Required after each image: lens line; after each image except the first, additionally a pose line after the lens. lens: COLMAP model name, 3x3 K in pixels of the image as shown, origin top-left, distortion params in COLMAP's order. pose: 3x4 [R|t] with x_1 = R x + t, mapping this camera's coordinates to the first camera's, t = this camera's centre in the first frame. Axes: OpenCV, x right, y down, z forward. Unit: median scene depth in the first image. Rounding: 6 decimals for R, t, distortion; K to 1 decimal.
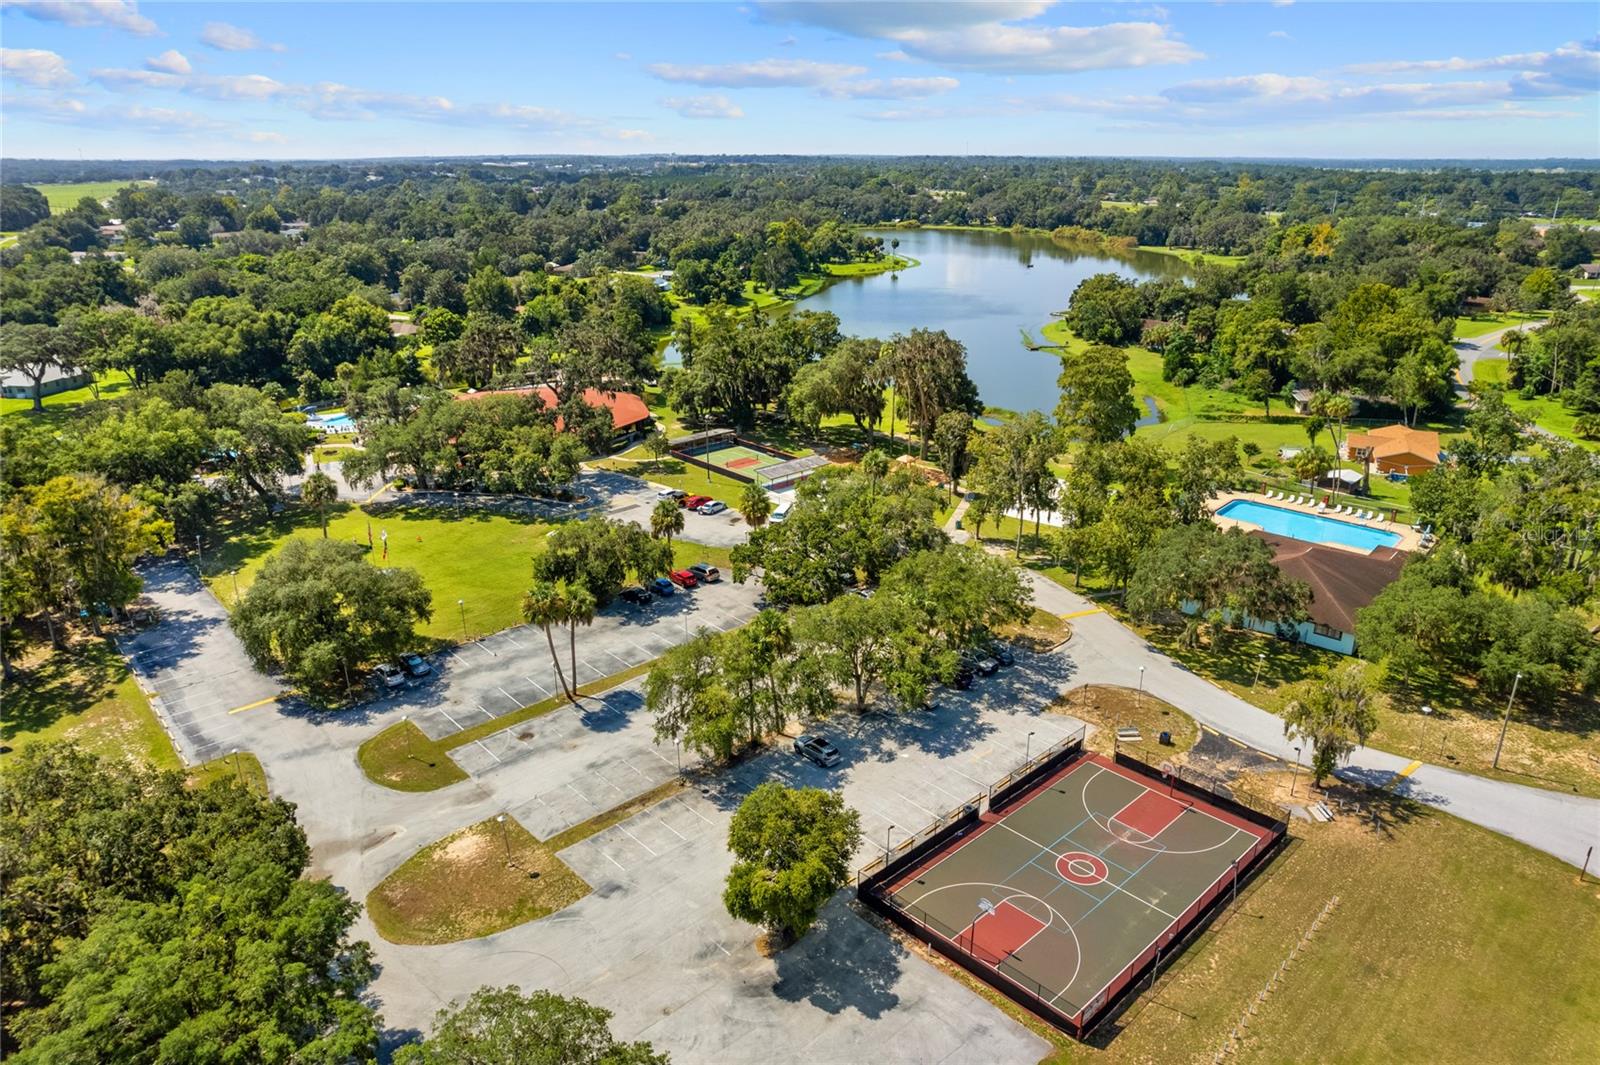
lens RADIAL K [[1022.2, 0, 800.0], [0, 1022.2, 508.9], [0, 0, 1]] dist [-0.070364, 0.050285]
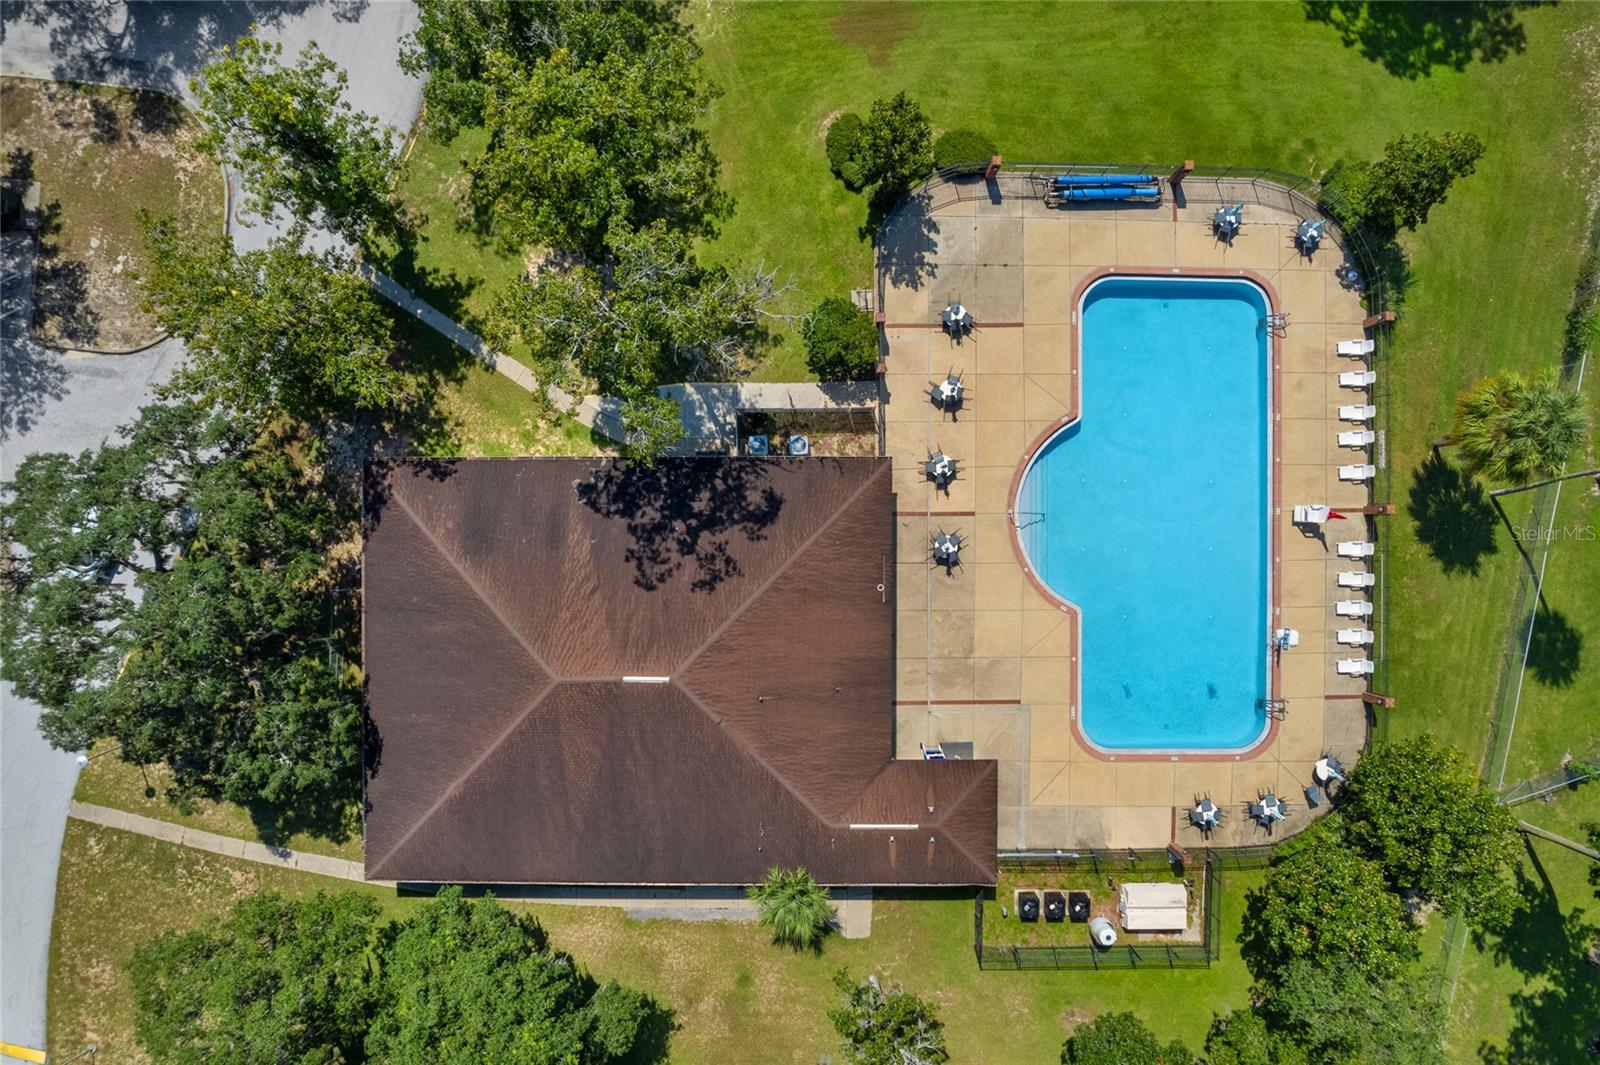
lens RADIAL K [[1017.3, 0, 804.4], [0, 1017.3, 533.0], [0, 0, 1]] dist [-0.074106, 0.061181]
pose [[0.676190, 0.736625, -0.012270, 0.175760], [-0.236322, 0.232648, 0.943412, -0.117138], [0.697796, -0.635026, 0.331395, 0.327339]]
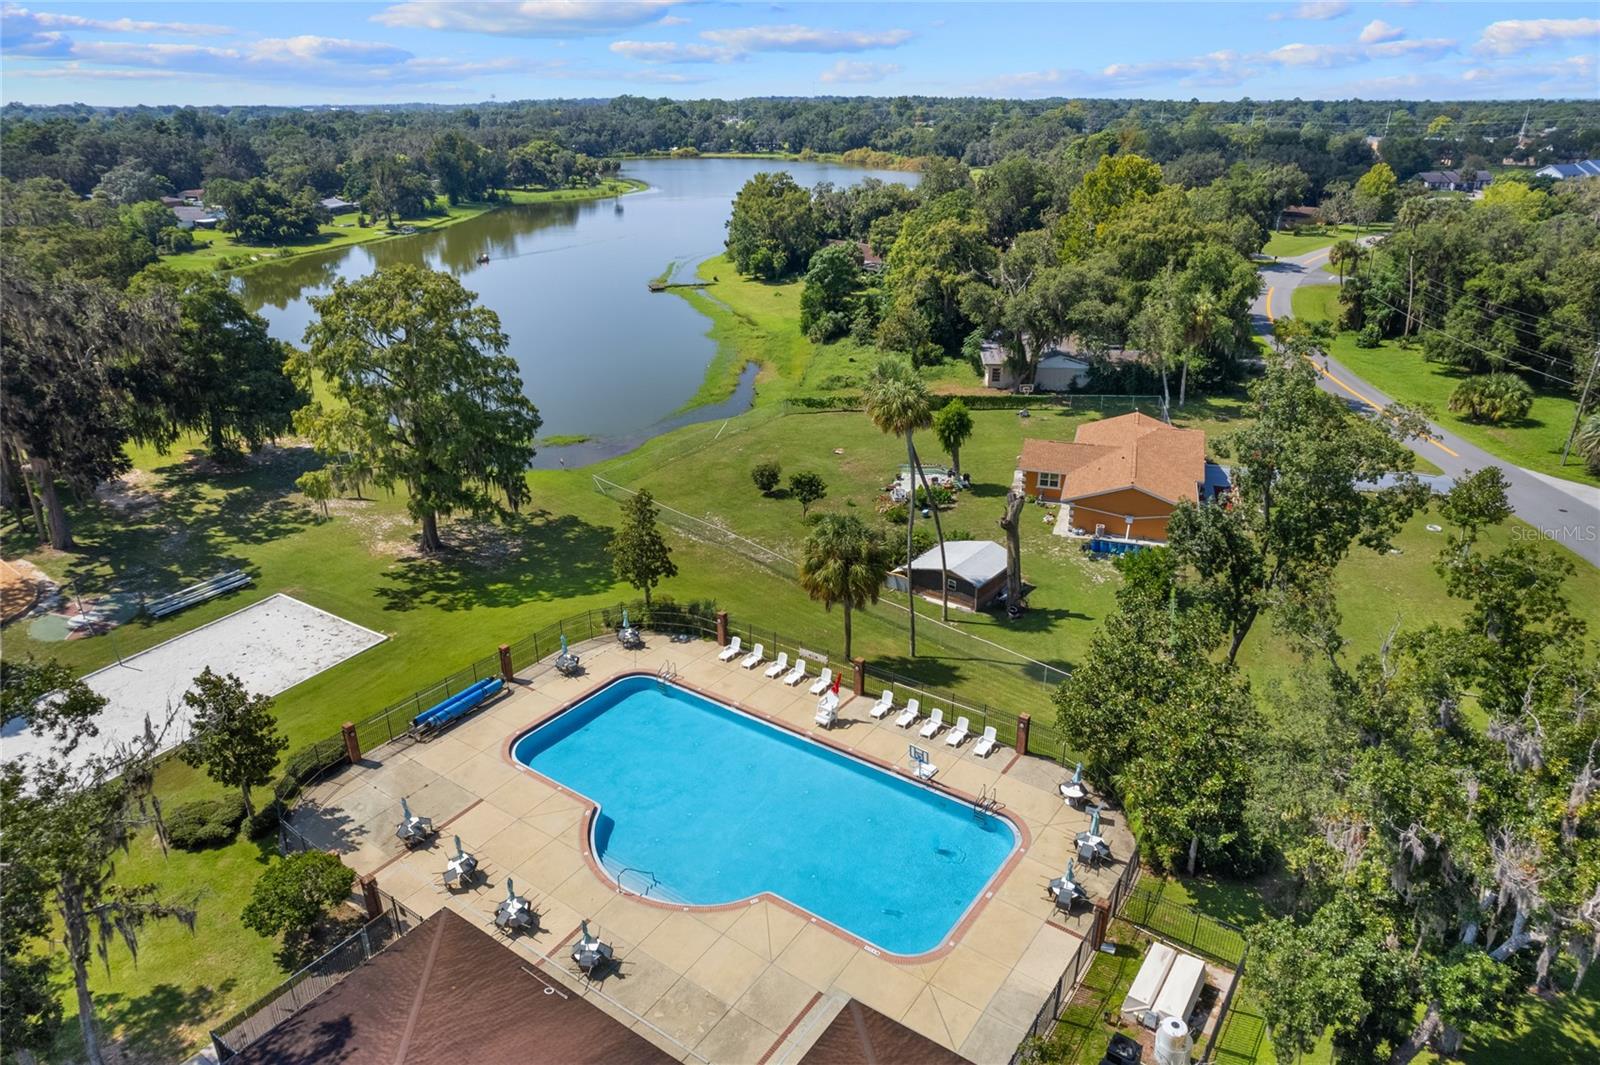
lens RADIAL K [[1017.3, 0, 804.4], [0, 1017.3, 533.0], [0, 0, 1]] dist [-0.074106, 0.061181]
pose [[0.991279, -0.054107, 0.120162, 0.201087], [0.045643, 0.996352, 0.072109, -0.036899], [-0.123626, -0.065995, 0.990132, 0.282642]]
